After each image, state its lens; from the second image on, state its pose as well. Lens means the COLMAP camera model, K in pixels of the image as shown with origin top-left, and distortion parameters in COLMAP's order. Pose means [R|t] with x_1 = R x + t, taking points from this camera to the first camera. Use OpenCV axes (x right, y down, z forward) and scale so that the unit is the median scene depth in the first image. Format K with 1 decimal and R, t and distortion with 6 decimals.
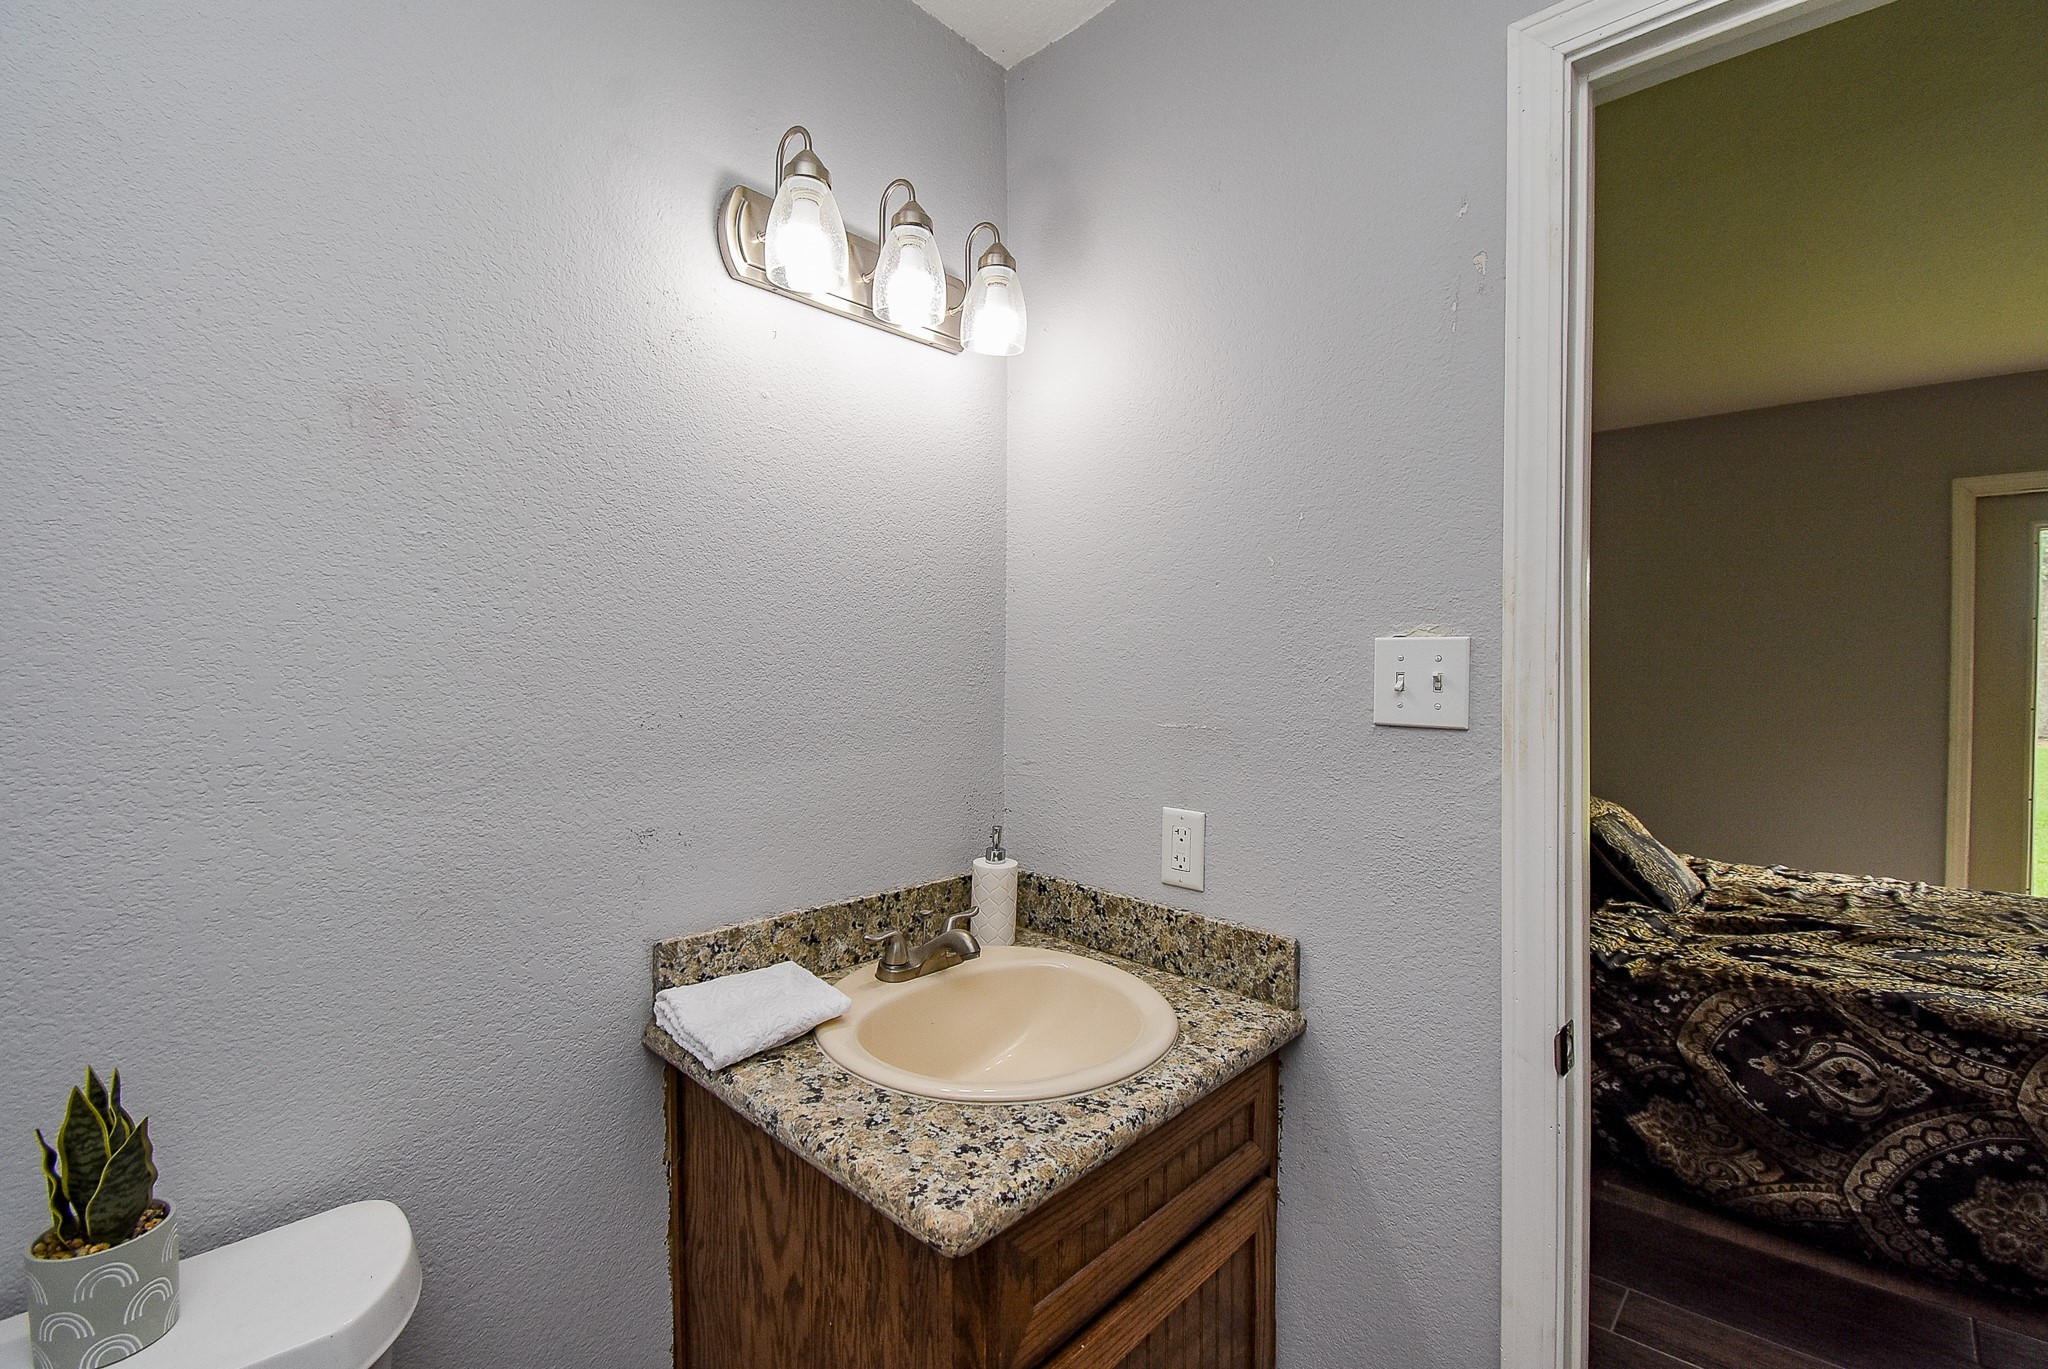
lens RADIAL K [[902.8, 0, 1016.6], [0, 902.8, 678.6], [0, 0, 1]] dist [0.032644, -0.021260]
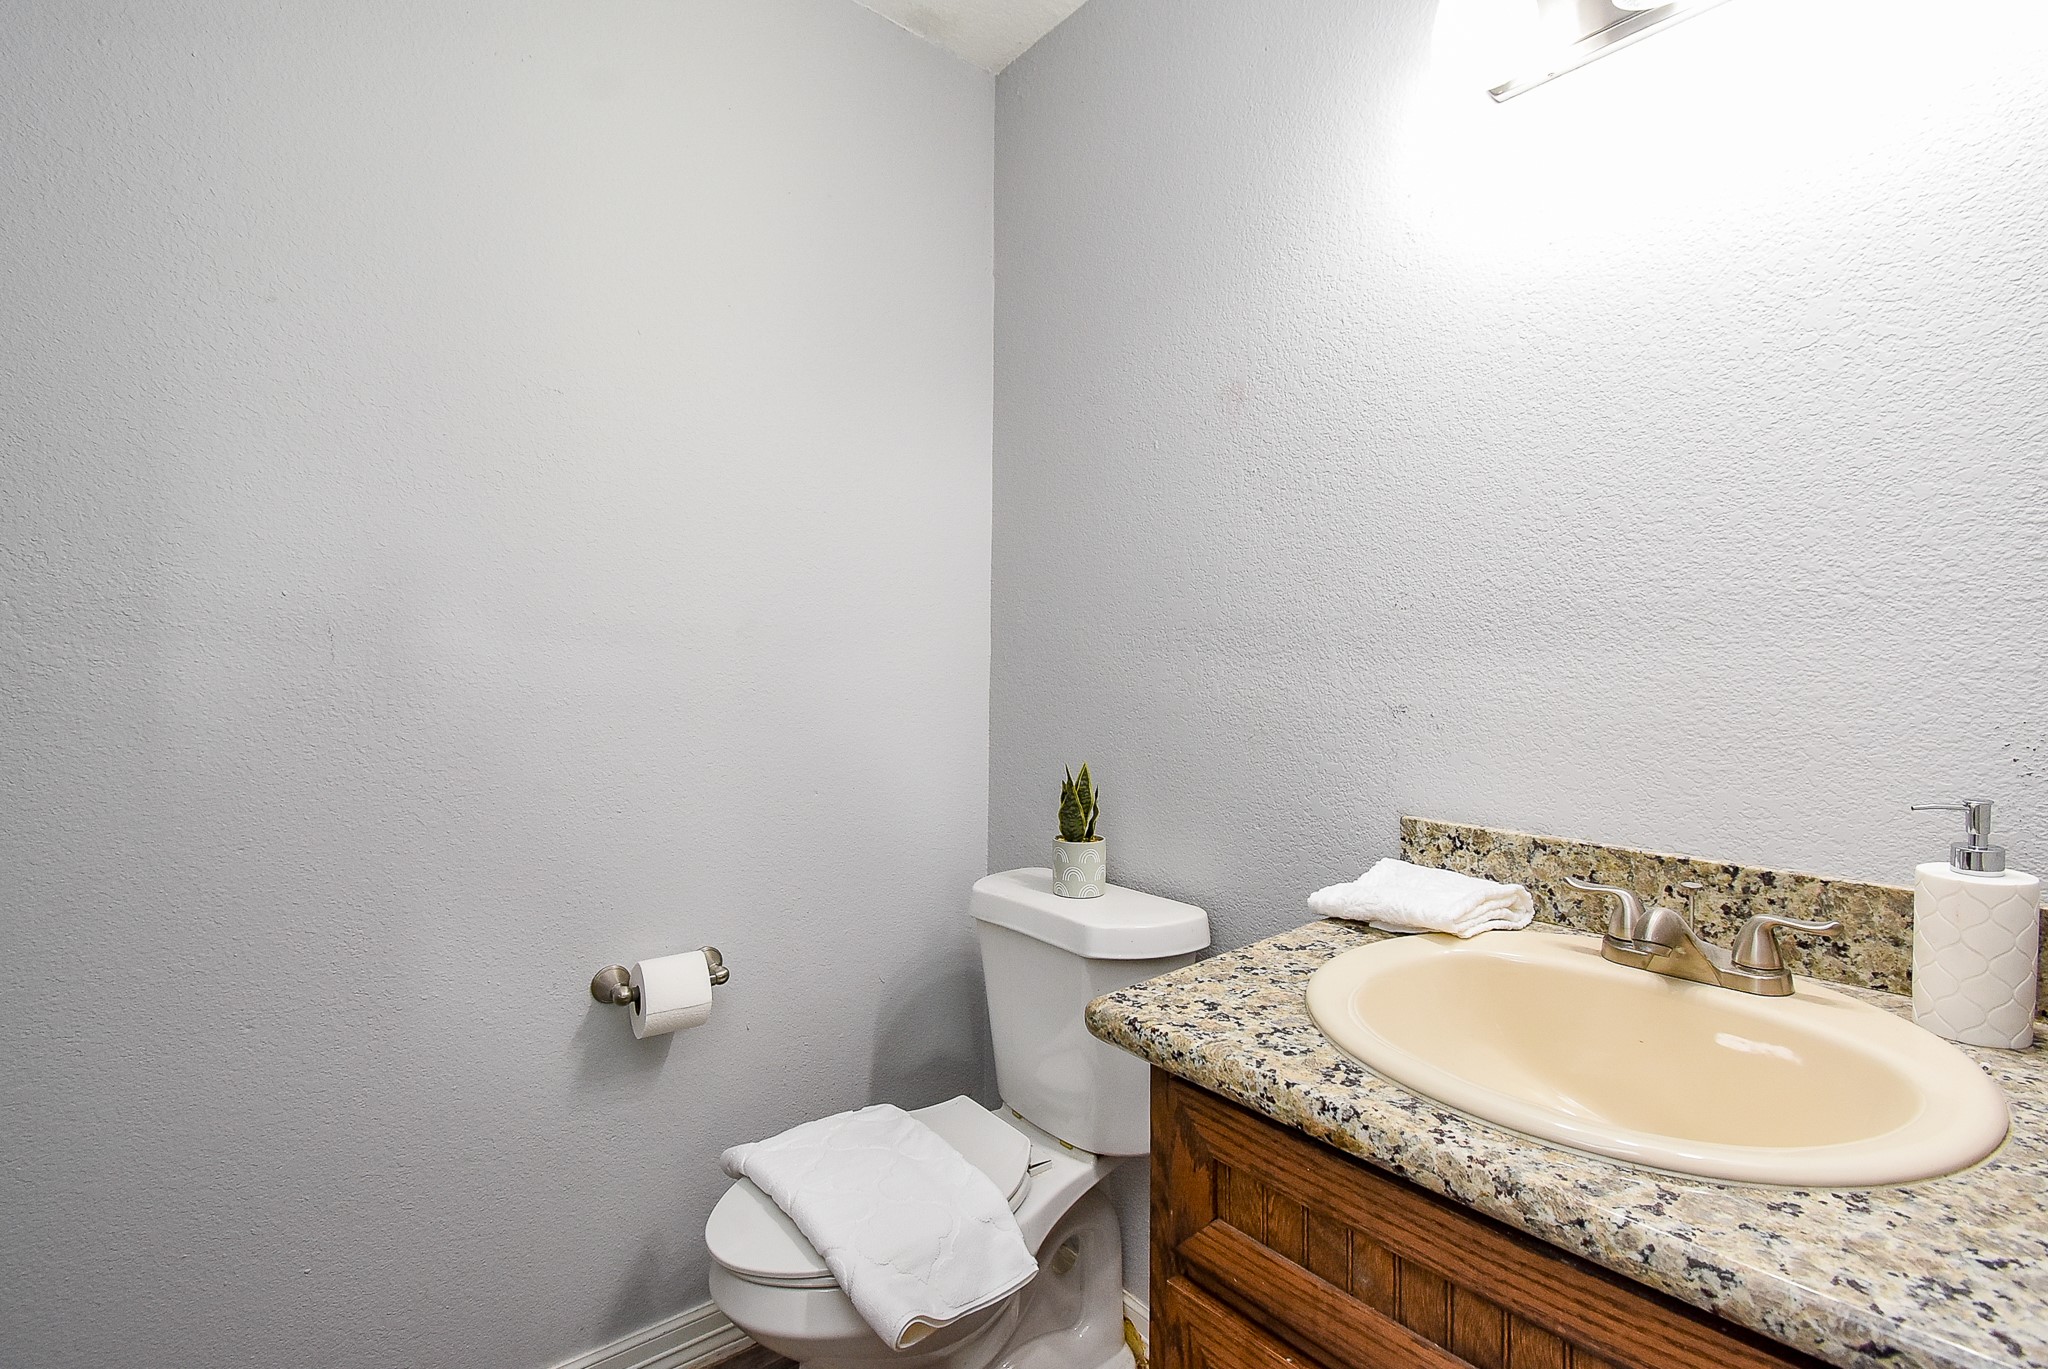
lens RADIAL K [[902.8, 0, 1015.5], [0, 902.8, 678.6], [0, 0, 1]] dist [0.032644, -0.021260]
pose [[-0.126996, 0.011193, -0.991840, 0.668925], [-0.023691, 0.999617, 0.014315, 0.128530], [0.991620, 0.025316, -0.126682, 0.679714]]
